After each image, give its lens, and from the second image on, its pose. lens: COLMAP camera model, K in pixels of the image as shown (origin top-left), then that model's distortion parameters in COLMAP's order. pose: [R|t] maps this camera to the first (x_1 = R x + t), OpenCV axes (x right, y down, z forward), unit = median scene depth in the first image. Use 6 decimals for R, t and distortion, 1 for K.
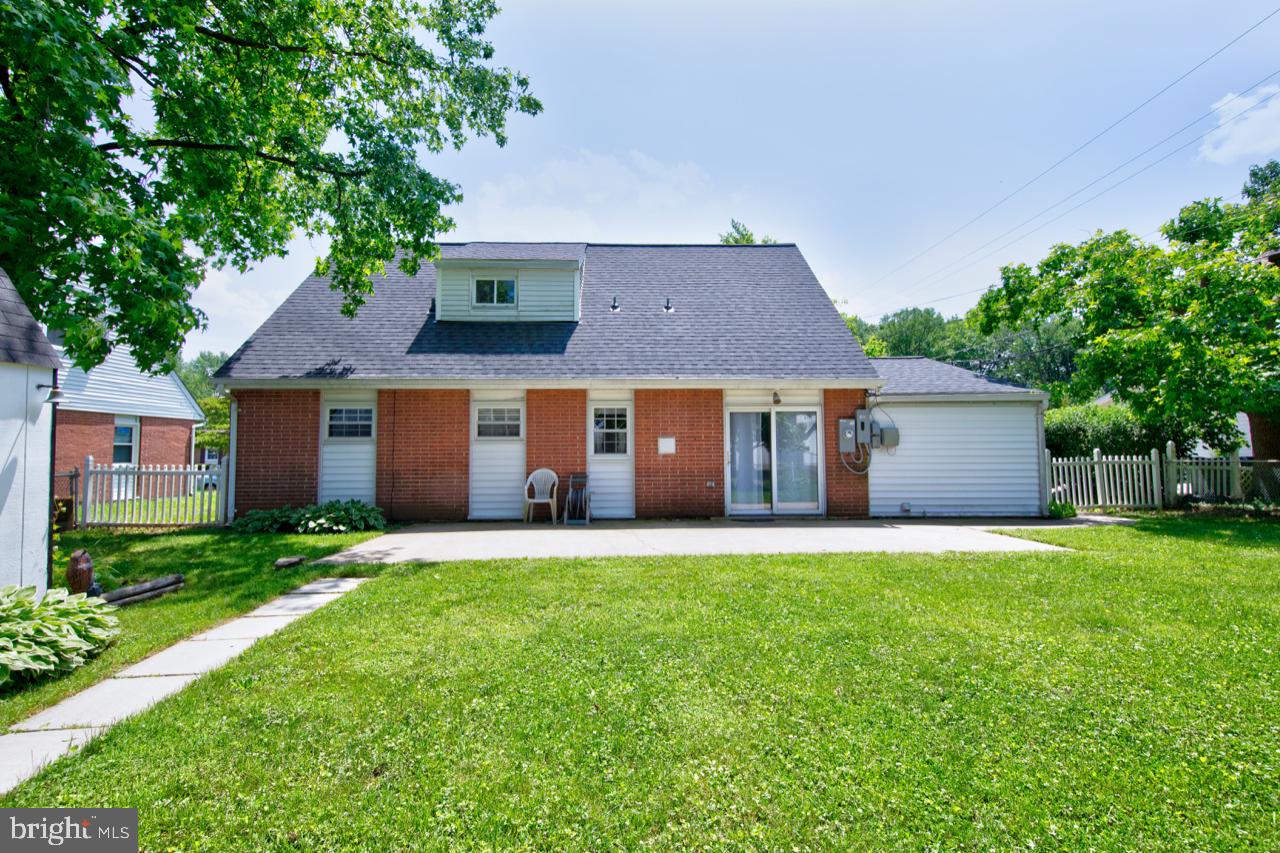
lens RADIAL K [[528.3, 0, 640.0], [0, 528.3, 426.5], [0, 0, 1]] dist [0.000226, 0.000050]
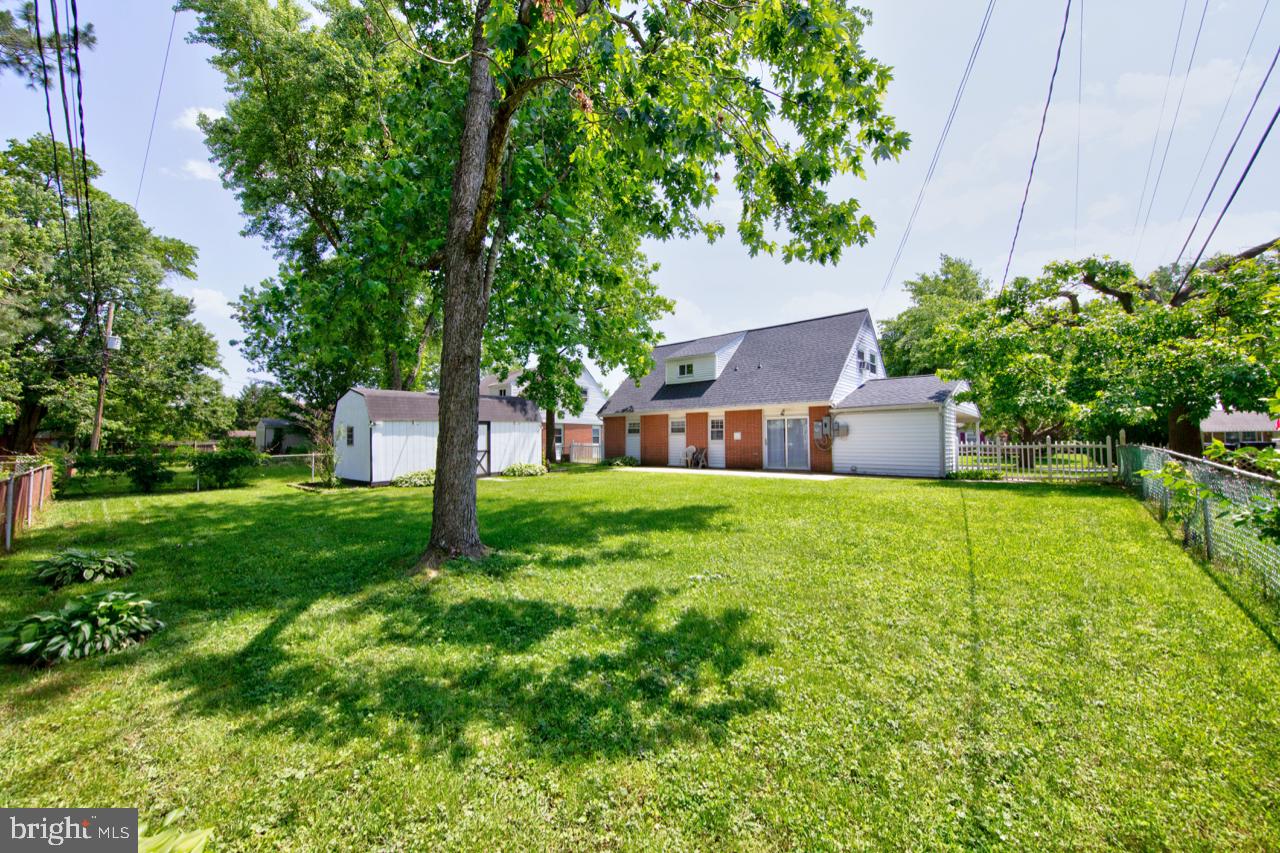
lens RADIAL K [[491.9, 0, 640.0], [0, 491.9, 426.5], [0, 0, 1]] dist [0.000033, -0.000003]
pose [[0.725508, -0.019205, -0.687946, 1.168936], [0.029318, 0.999566, 0.003015, -0.021378], [0.687589, -0.022356, 0.725756, -0.781683]]
